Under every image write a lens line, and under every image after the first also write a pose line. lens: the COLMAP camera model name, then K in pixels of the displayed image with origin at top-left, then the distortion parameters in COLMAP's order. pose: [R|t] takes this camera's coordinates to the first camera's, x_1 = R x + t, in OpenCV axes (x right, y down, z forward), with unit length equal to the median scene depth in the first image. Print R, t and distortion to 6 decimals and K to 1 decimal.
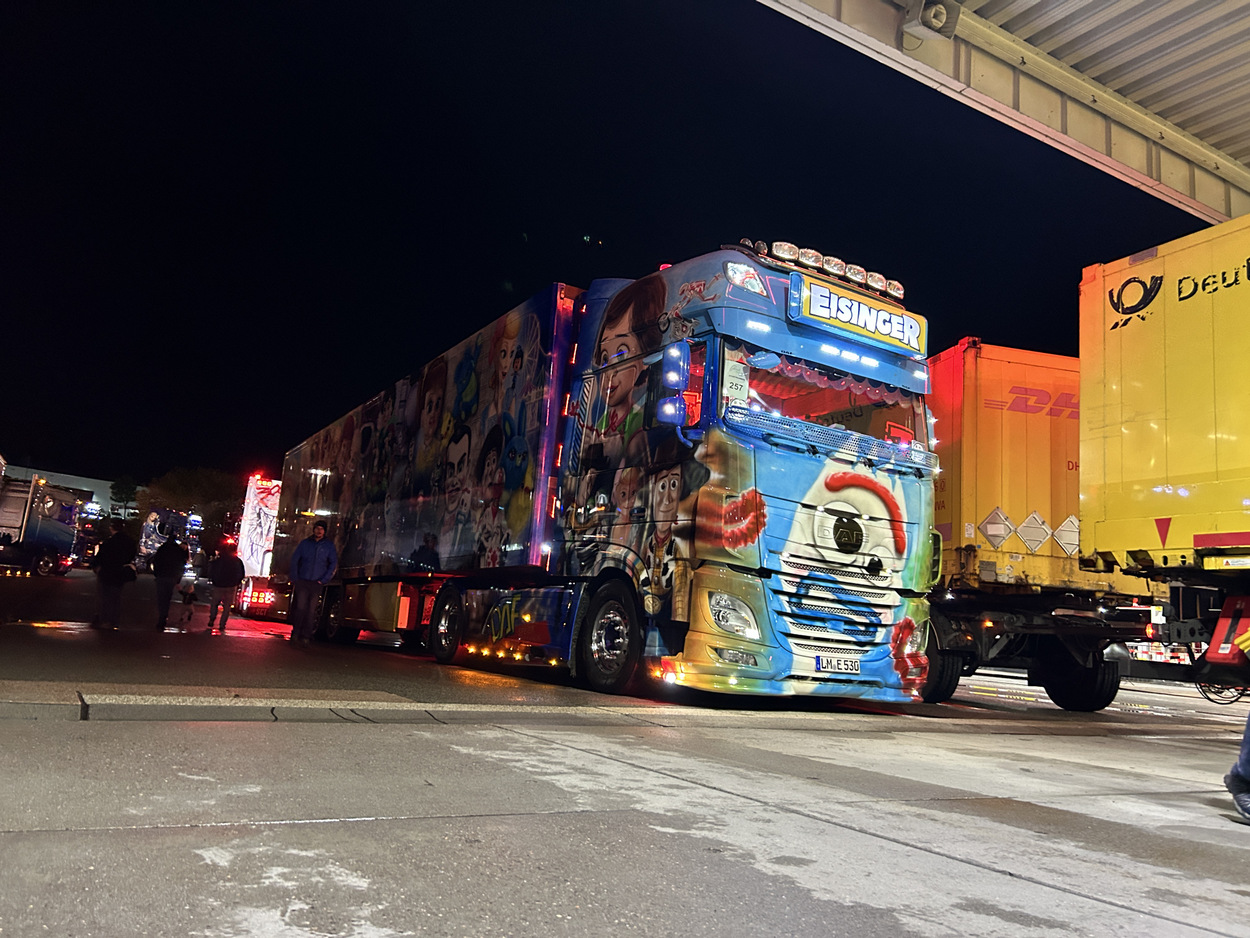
lens RADIAL K [[1002.7, 0, 636.9], [0, 1002.7, 464.7], [0, 0, 1]] dist [0.039132, -0.038706]
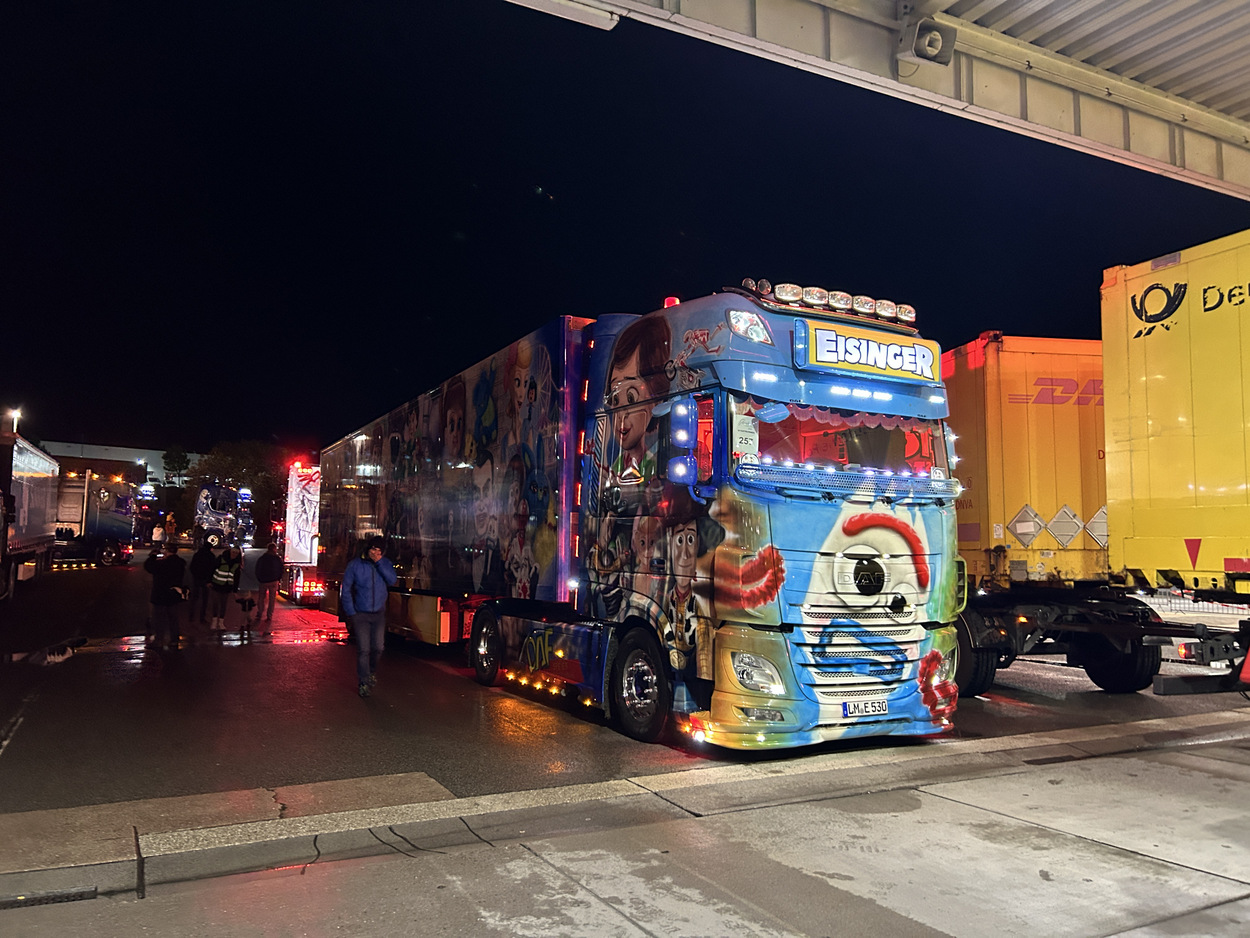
lens RADIAL K [[1002.7, 0, 625.1], [0, 1002.7, 459.3], [0, 0, 1]] dist [0.039132, -0.038706]
pose [[0.995844, -0.071059, -0.056973, 0.031339], [0.075924, 0.993191, 0.088358, -0.140747], [0.050306, -0.092316, 0.994458, 0.004053]]
